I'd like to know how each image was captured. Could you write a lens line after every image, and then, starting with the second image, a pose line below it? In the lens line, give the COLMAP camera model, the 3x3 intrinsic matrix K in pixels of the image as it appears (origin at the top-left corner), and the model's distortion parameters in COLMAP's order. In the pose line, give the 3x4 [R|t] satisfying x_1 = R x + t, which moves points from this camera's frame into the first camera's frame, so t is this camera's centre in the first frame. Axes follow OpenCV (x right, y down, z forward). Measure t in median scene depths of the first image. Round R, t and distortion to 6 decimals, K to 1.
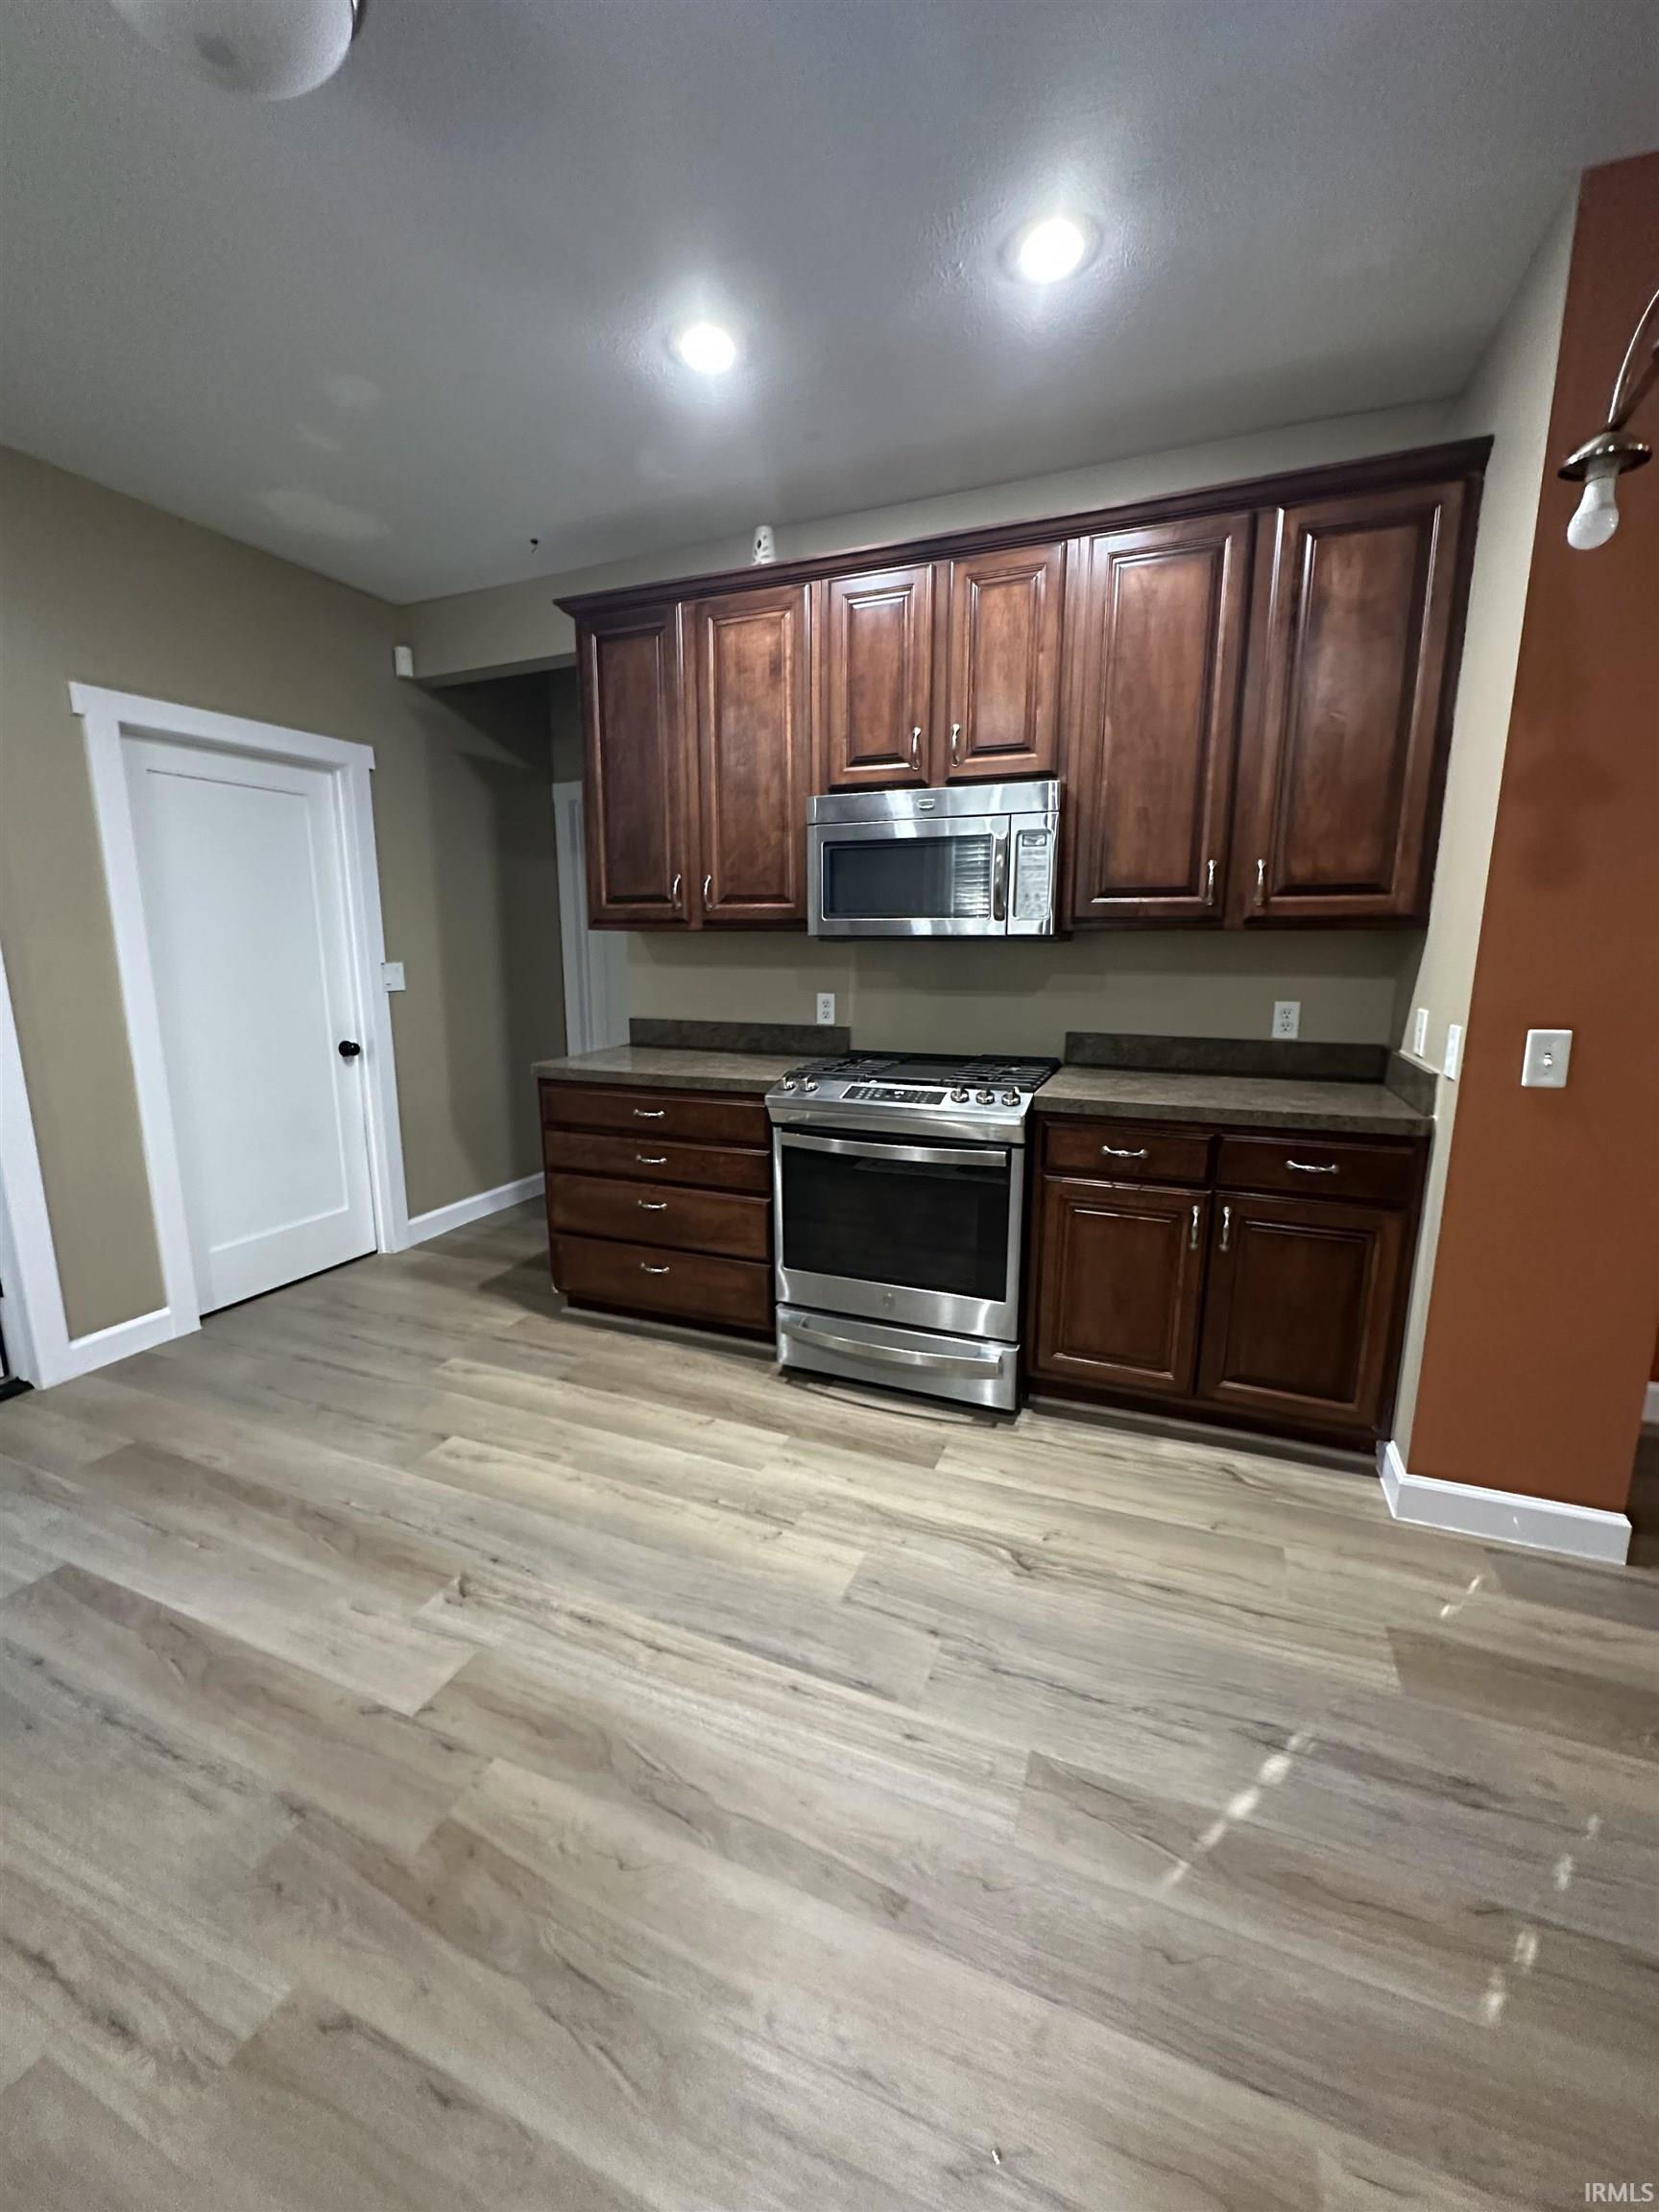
lens RADIAL K [[878.0, 0, 829.8], [0, 878.0, 1120.1], [0, 0, 1]] dist [-0.010172, 0.000809]
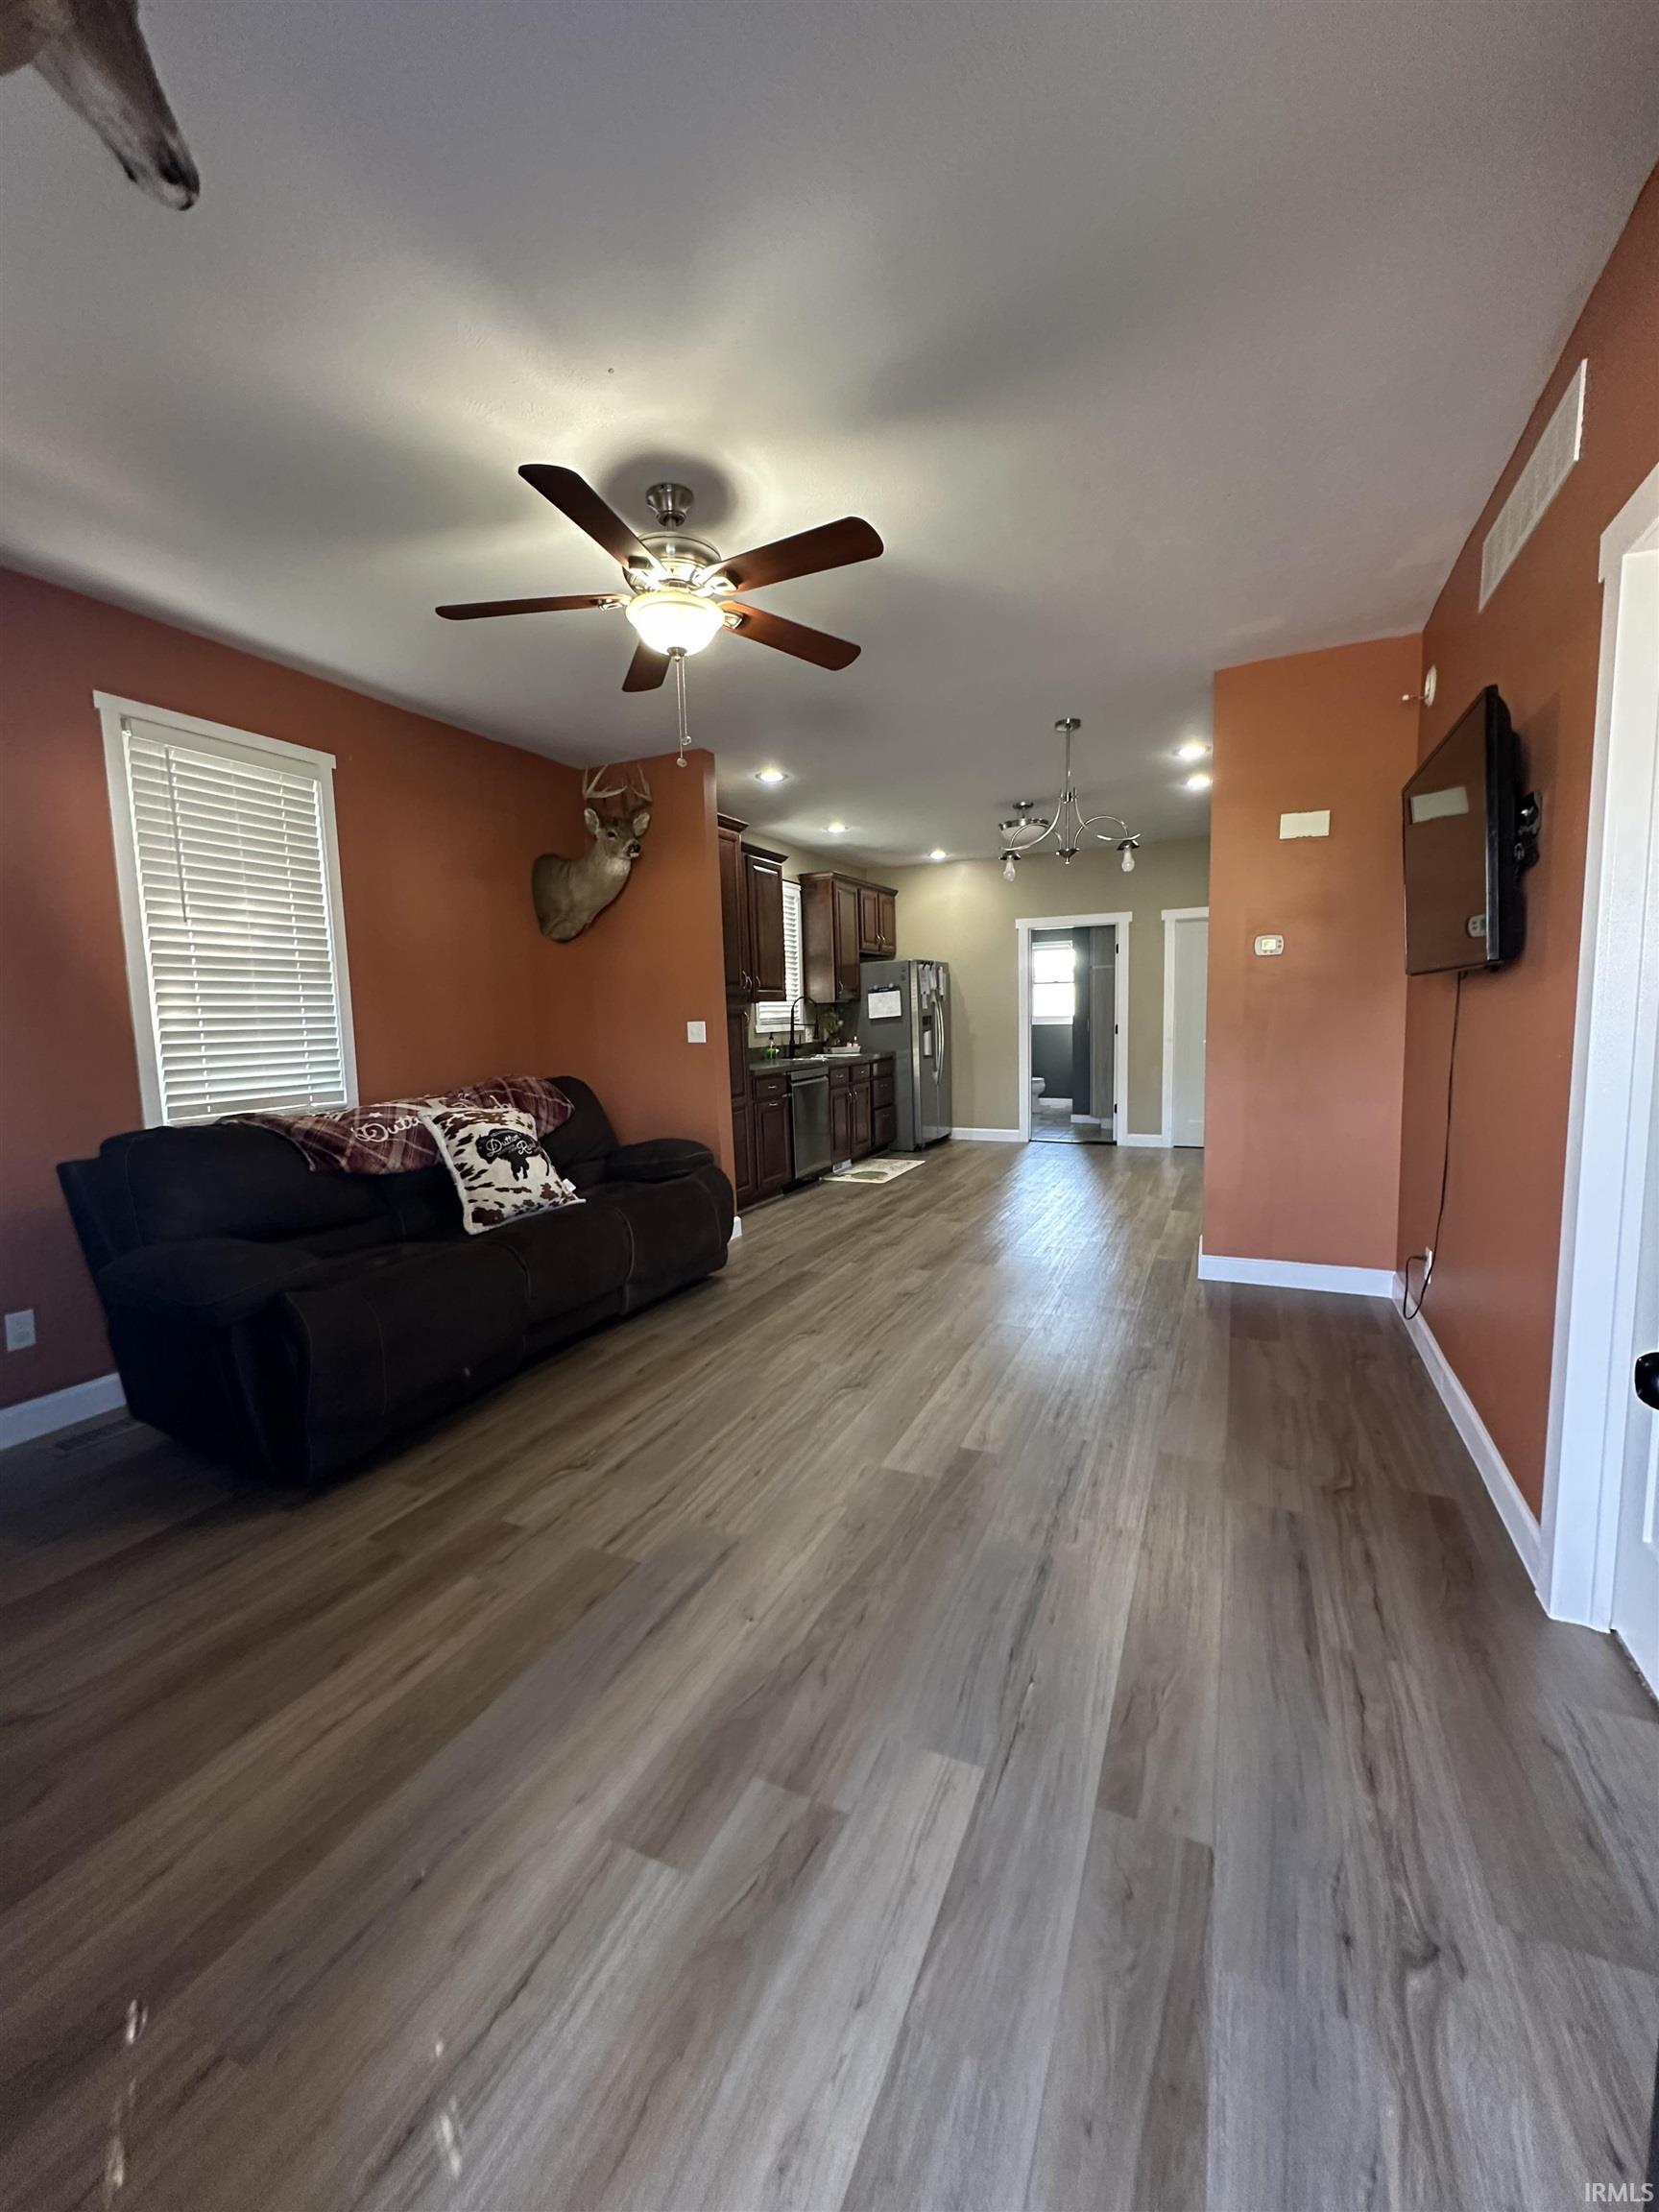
lens RADIAL K [[878.0, 0, 827.8], [0, 878.0, 1108.4], [0, 0, 1]] dist [-0.010172, 0.000809]
pose [[-0.055244, 0.106365, -0.992791, 3.934509], [-0.163848, 0.979865, 0.114097, 0.004080], [0.984937, 0.168970, -0.036704, 0.195521]]
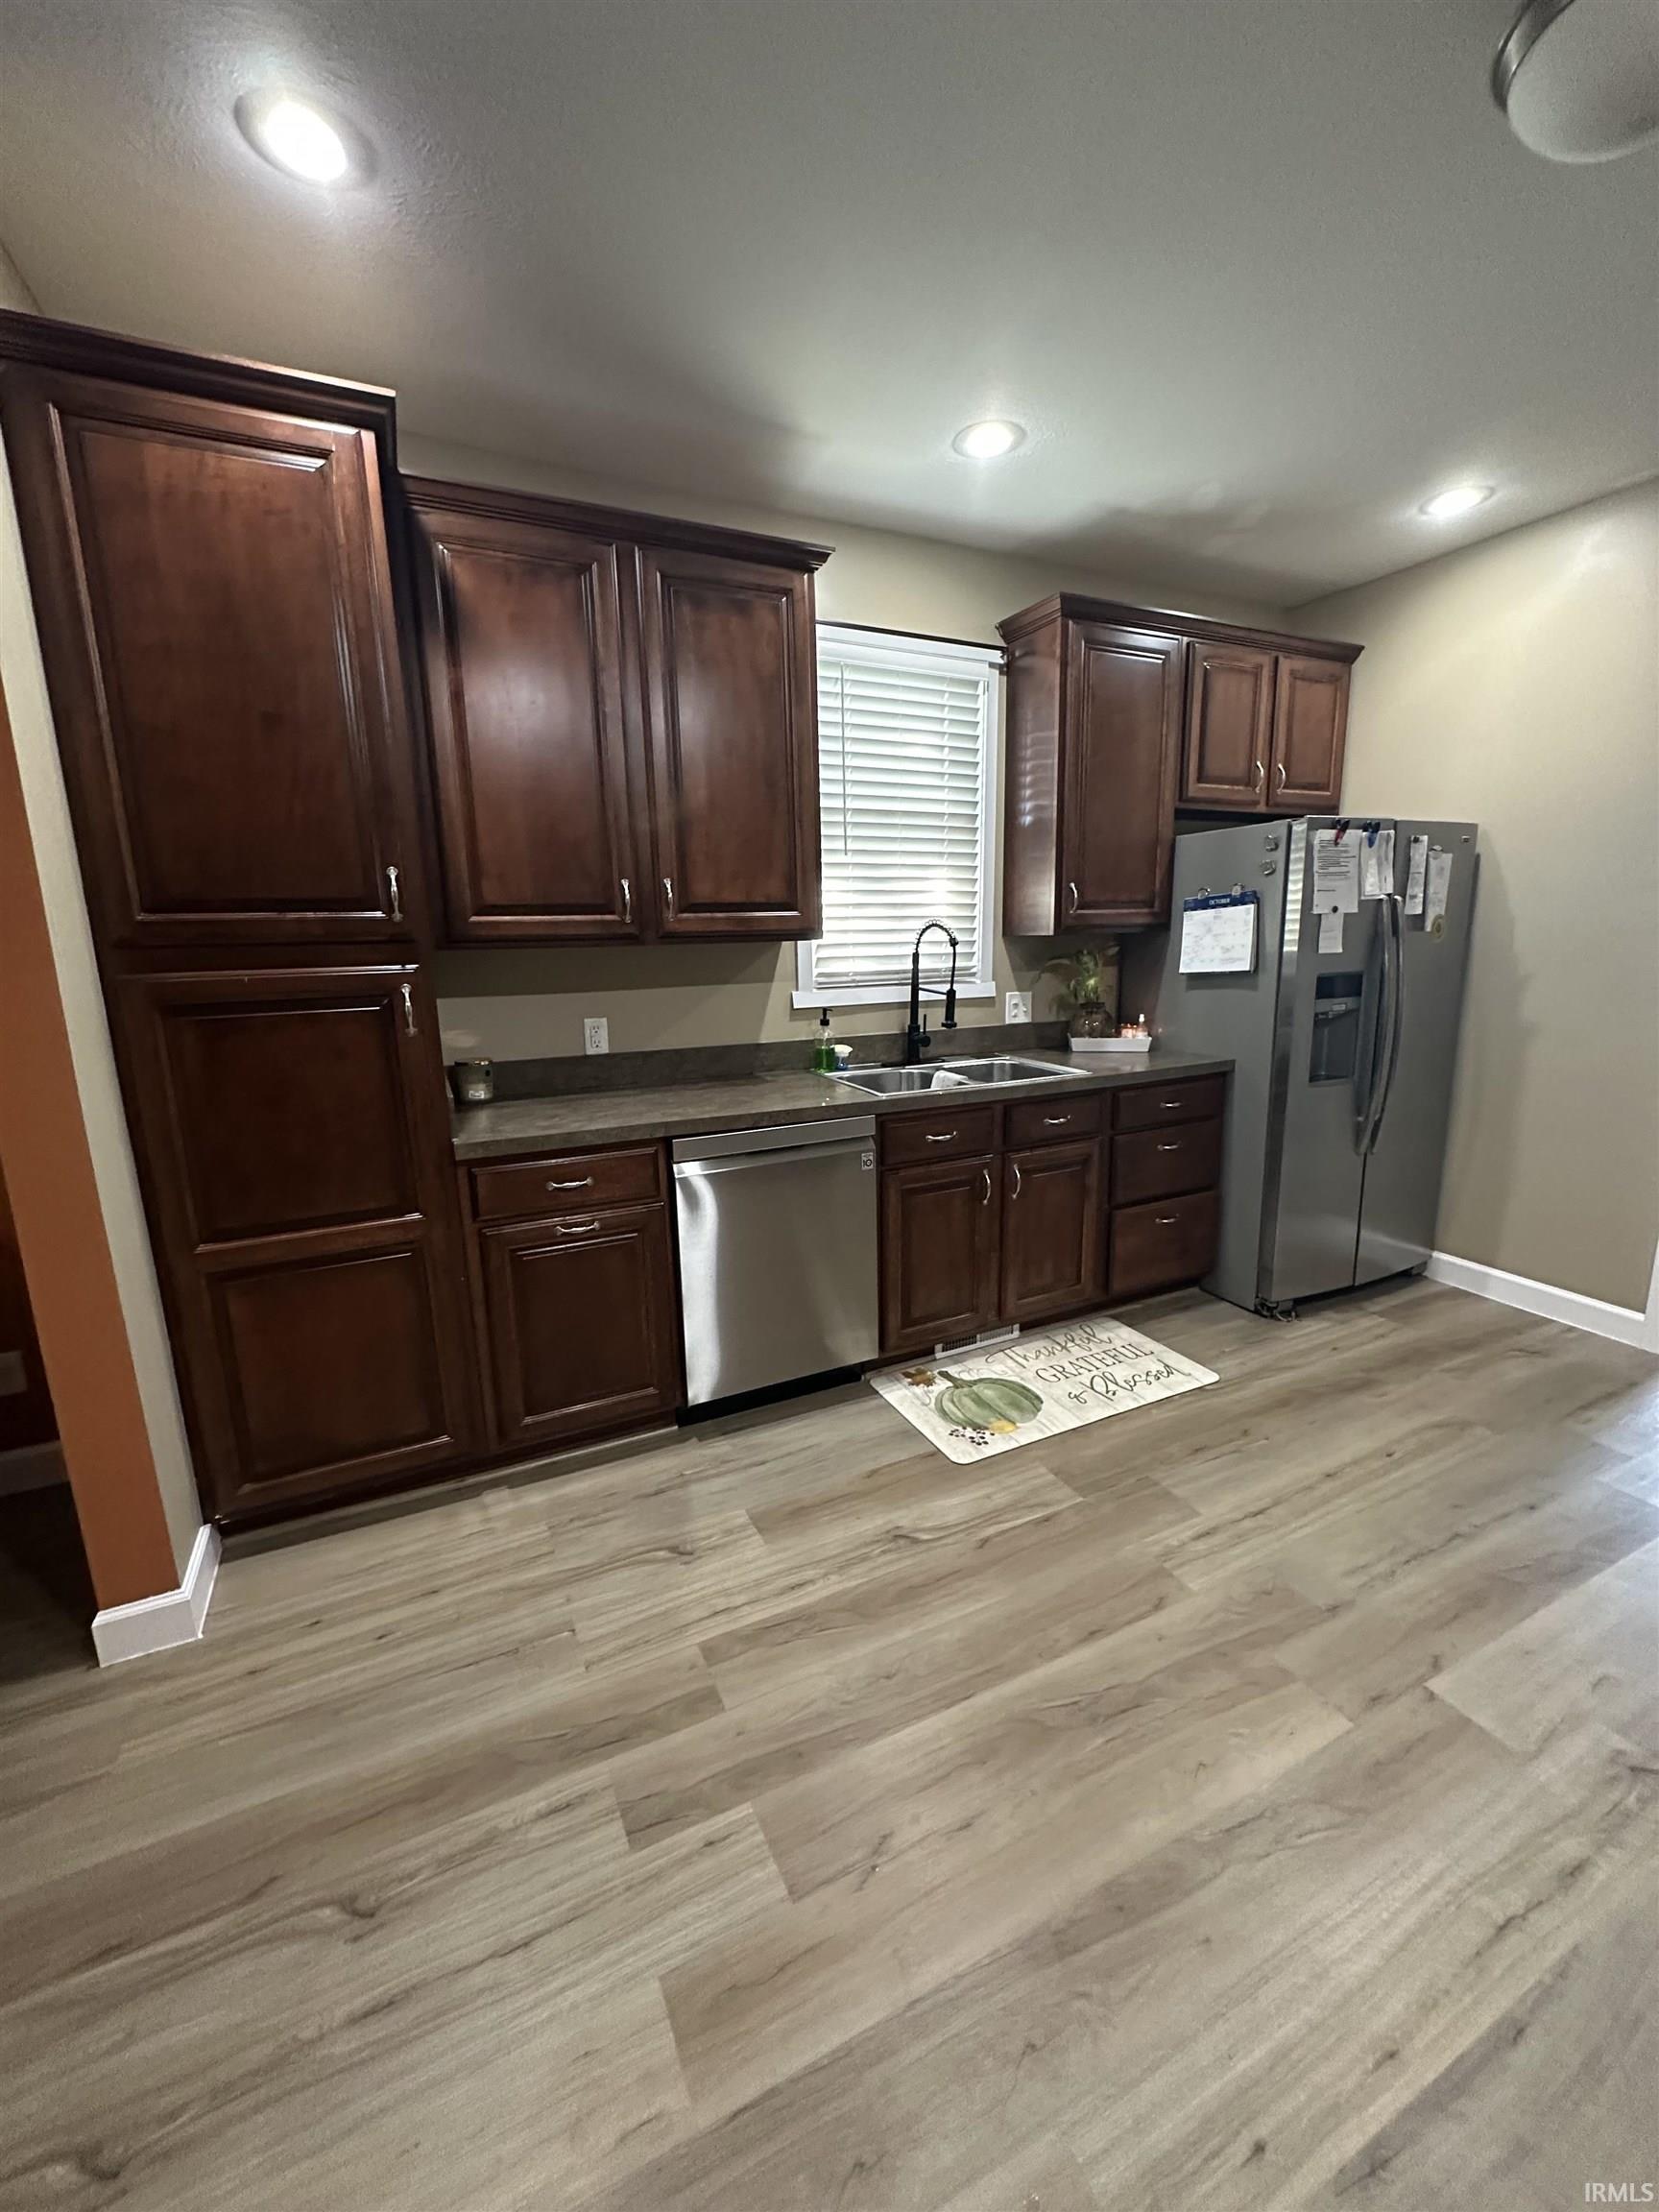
lens RADIAL K [[878.0, 0, 835.3], [0, 878.0, 1106.1], [0, 0, 1]] dist [-0.010172, 0.000809]
pose [[-0.667565, 0.155272, -0.728181, 0.708165], [-0.128948, 0.939123, 0.318465, -0.240858], [0.733301, 0.306494, -0.606903, 0.963180]]
